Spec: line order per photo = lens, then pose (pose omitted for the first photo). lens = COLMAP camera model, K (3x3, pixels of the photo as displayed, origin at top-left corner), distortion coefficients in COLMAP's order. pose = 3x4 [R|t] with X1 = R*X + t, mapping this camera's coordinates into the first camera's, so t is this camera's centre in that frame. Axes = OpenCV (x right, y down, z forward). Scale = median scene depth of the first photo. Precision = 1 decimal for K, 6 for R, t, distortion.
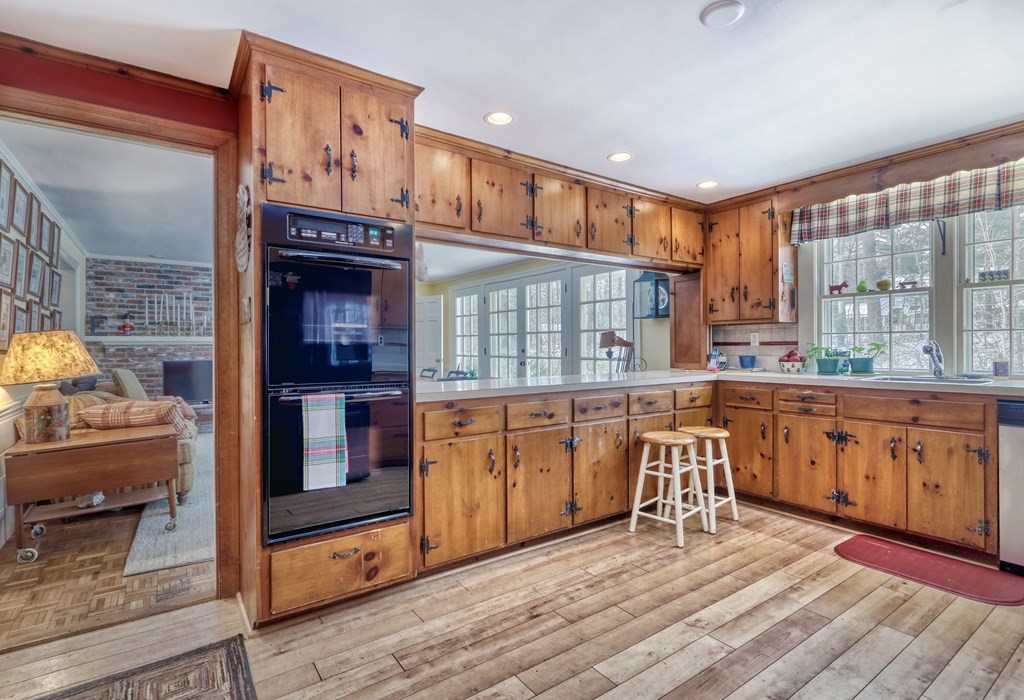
lens RADIAL K [[495.2, 0, 512.6], [0, 495.2, 352.5], [0, 0, 1]] dist [0.000080, -0.000369]
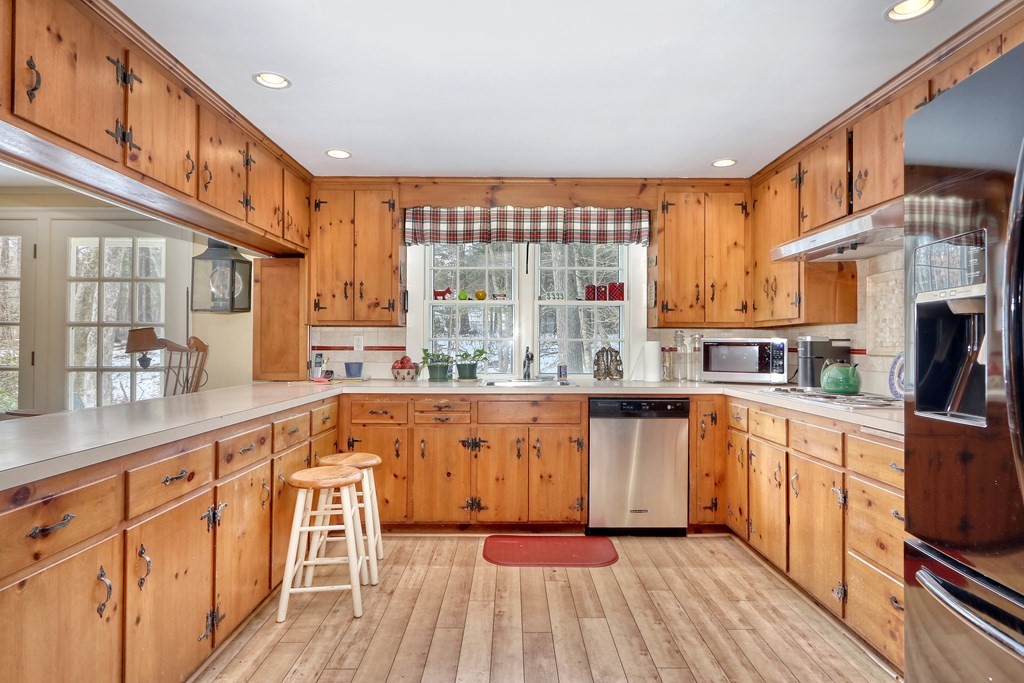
lens RADIAL K [[562.4, 0, 512.0], [0, 562.4, 341.5], [0, 0, 1]] dist [0.002055, -0.002048]
pose [[0.574220, 0.013059, 0.818597, -0.230994], [0.001712, 0.999851, -0.017152, -0.017208], [-0.818700, 0.011250, 0.574112, 0.283391]]
